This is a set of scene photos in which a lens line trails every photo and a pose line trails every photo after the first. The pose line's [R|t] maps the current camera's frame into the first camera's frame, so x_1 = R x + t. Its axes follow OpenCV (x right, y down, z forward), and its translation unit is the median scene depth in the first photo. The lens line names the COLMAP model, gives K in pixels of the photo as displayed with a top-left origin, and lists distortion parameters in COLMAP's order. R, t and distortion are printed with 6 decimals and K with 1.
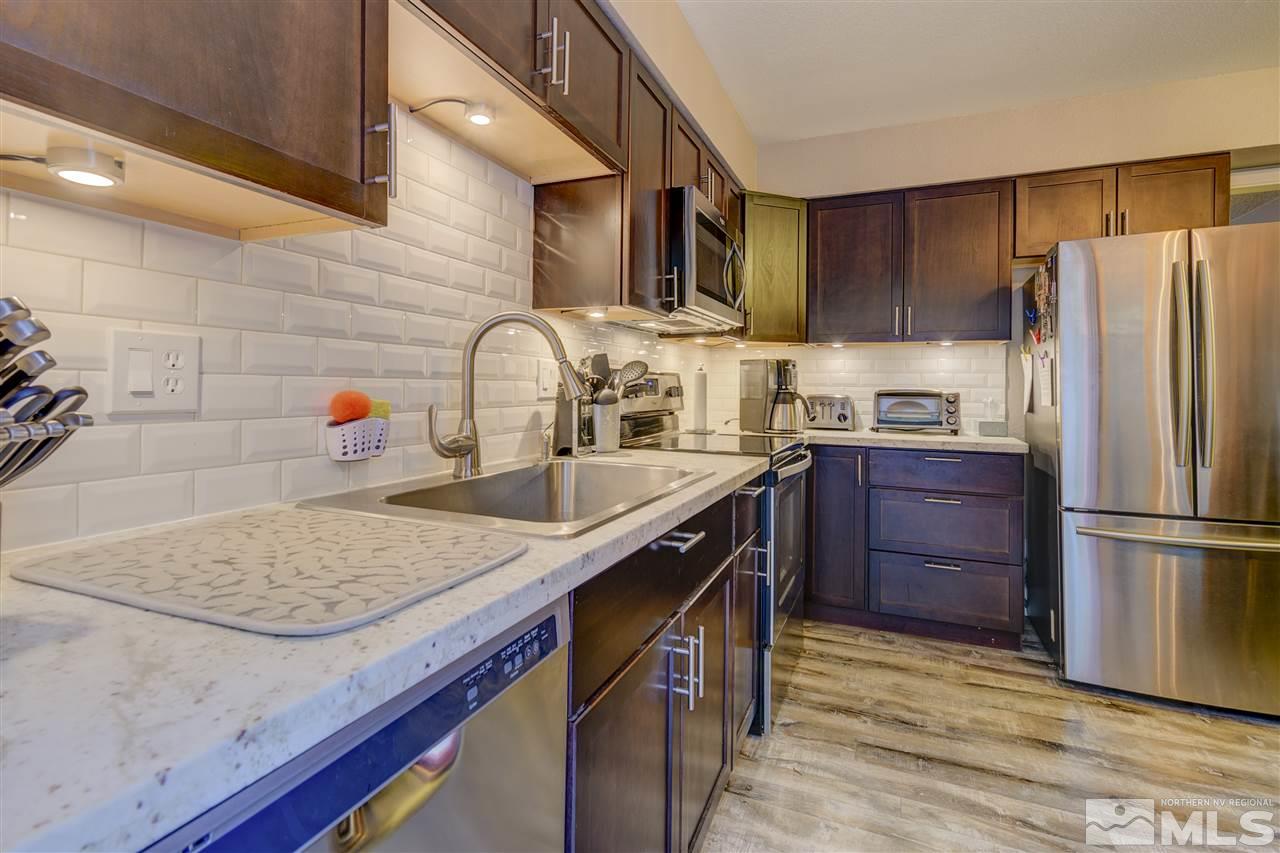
lens RADIAL K [[603.2, 0, 639.3], [0, 603.2, 376.7], [0, 0, 1]] dist [-0.001138, 0.000118]
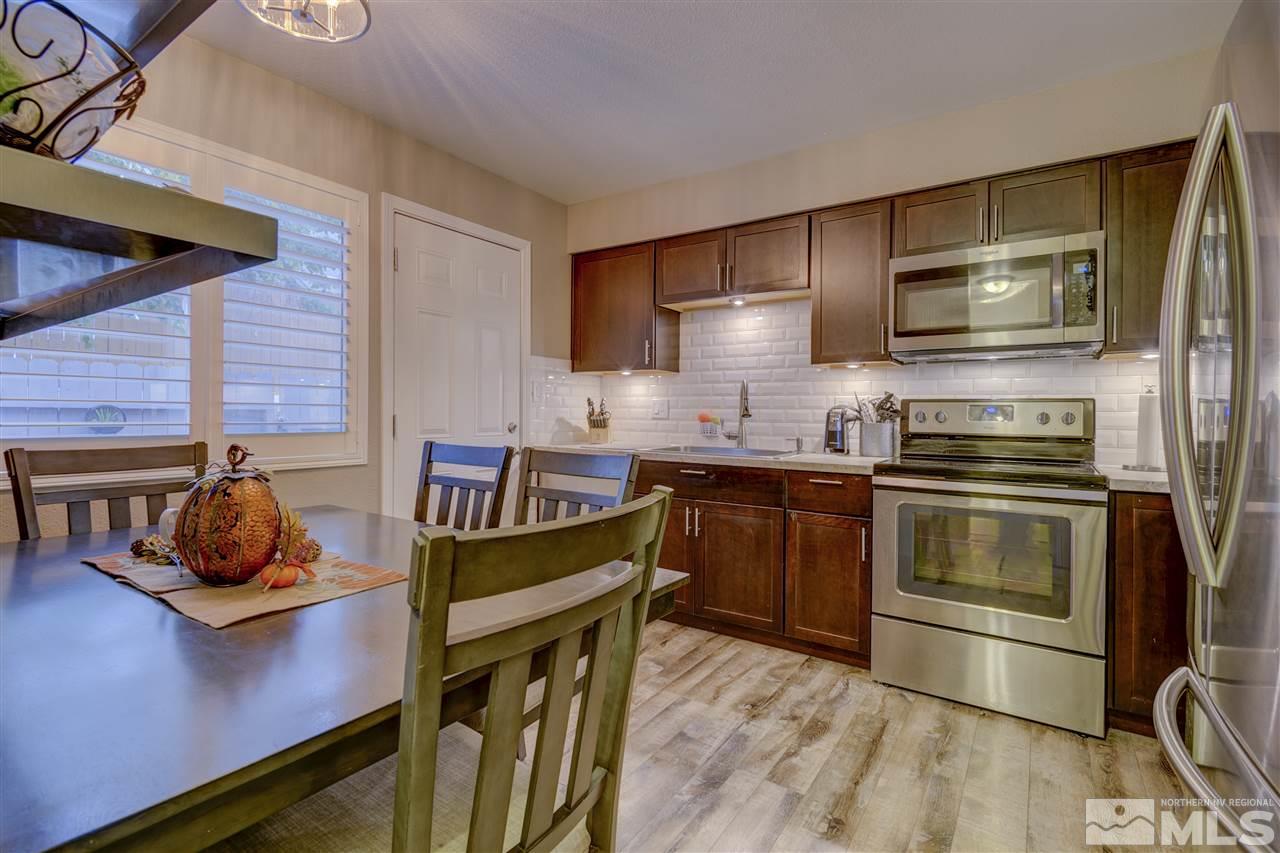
lens RADIAL K [[603.2, 0, 639.4], [0, 603.2, 424.6], [0, 0, 1]] dist [-0.001138, 0.000118]
pose [[-0.187949, -0.003604, -0.982172, 1.752949], [0.000220, 0.999993, -0.003711, 0.062700], [0.982179, -0.000914, -0.187947, 0.843485]]
